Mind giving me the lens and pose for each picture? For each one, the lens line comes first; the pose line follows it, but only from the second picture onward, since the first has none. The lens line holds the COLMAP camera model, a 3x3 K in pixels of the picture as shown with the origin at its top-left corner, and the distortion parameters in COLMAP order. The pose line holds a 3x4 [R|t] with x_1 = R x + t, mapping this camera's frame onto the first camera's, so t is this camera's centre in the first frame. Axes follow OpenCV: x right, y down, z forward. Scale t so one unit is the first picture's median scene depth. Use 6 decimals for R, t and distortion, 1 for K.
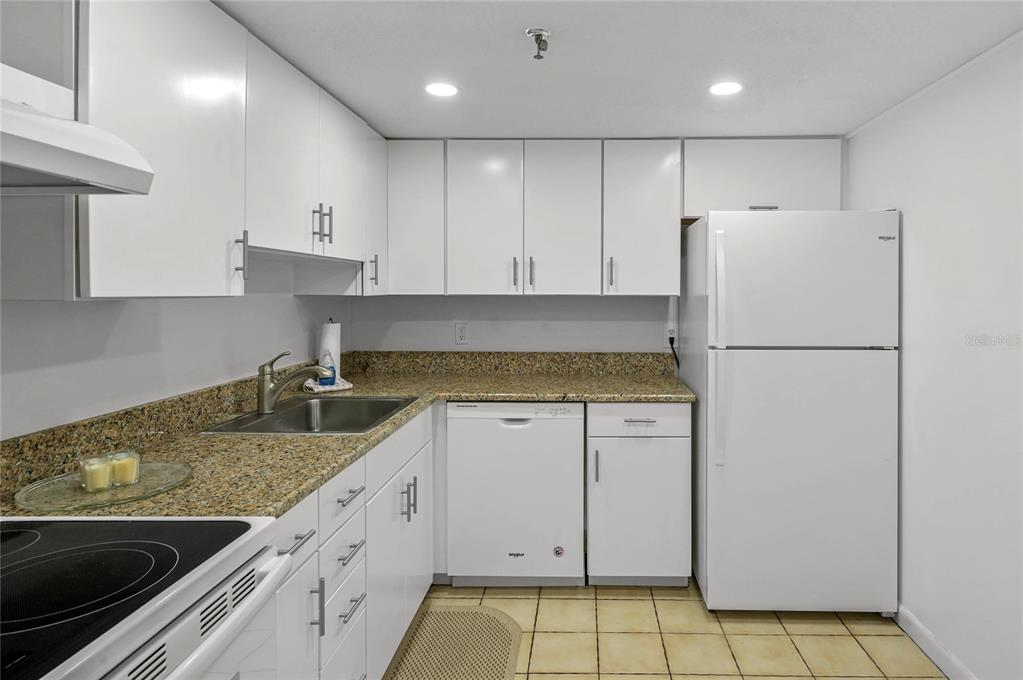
lens RADIAL K [[571.7, 0, 562.9], [0, 571.7, 303.4], [0, 0, 1]] dist [-0.004913, -0.000247]
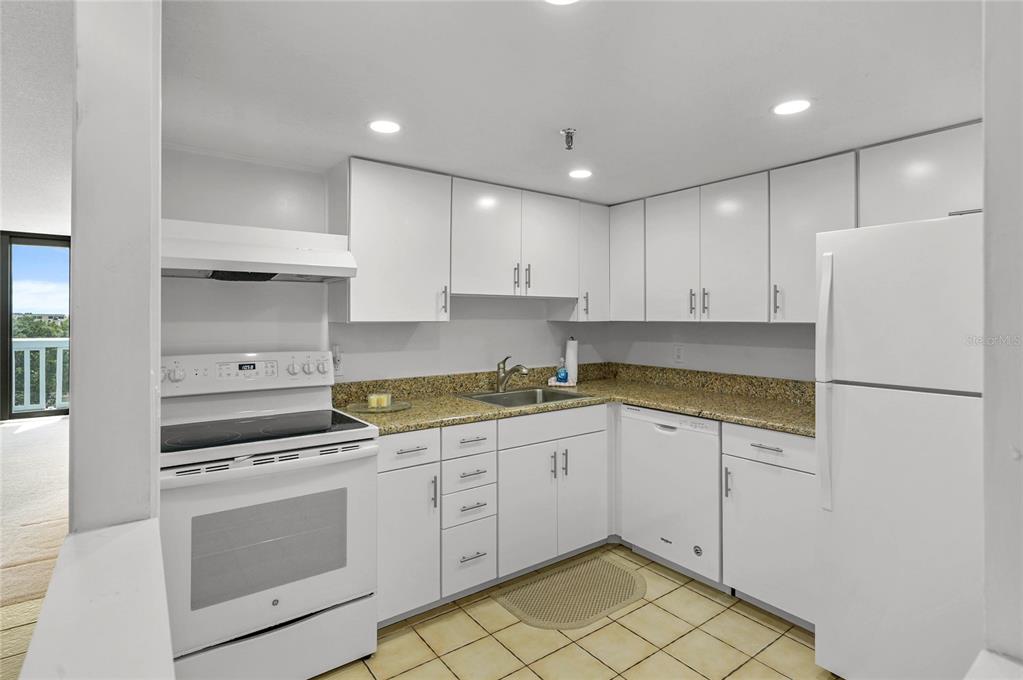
lens RADIAL K [[497.2, 0, 518.2], [0, 497.2, 320.0], [0, 0, 1]] dist [-0.002984, 0.000044]
pose [[0.627764, 0.002591, -0.778400, 0.524592], [-0.015115, 0.999846, -0.008862, -0.004524], [0.778257, 0.017328, 0.627707, 0.104711]]
